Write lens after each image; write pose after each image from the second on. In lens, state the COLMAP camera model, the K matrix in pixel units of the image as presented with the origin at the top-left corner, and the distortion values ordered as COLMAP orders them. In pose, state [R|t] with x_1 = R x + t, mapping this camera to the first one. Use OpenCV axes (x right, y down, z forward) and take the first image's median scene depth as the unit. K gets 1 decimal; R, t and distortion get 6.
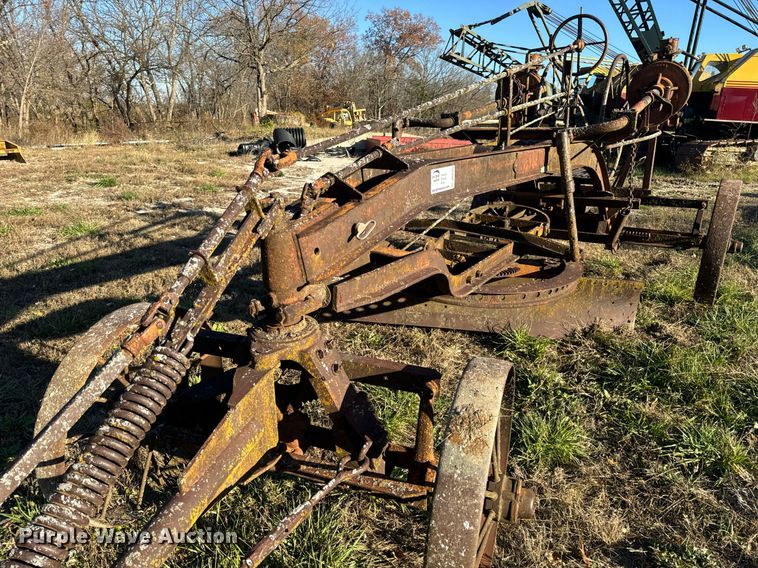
lens RADIAL K [[533.2, 0, 382.9], [0, 533.2, 283.4], [0, 0, 1]] dist [0.038694, -0.027274]
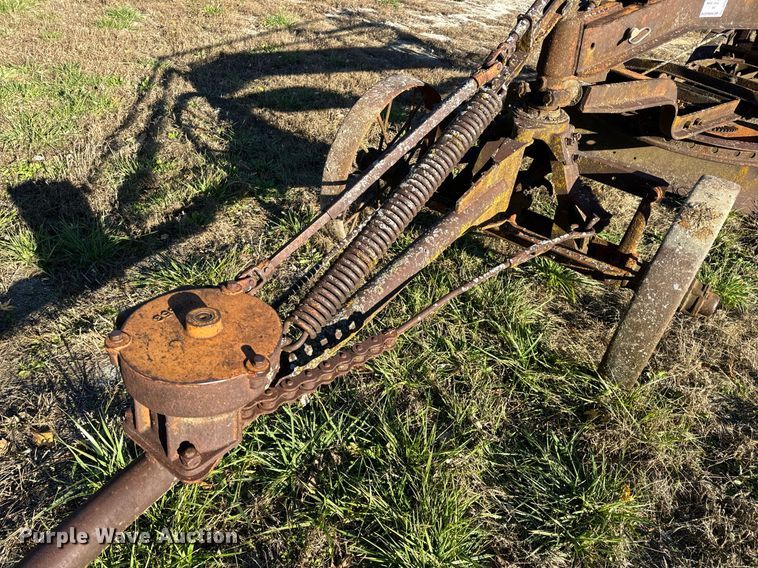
lens RADIAL K [[533.2, 0, 378.4], [0, 533.2, 283.3], [0, 0, 1]] dist [0.038694, -0.027274]
pose [[0.947989, 0.259340, -0.184553, -0.172177], [-0.200612, 0.936948, 0.286153, 0.138039], [0.247127, -0.234247, 0.940243, -0.224211]]
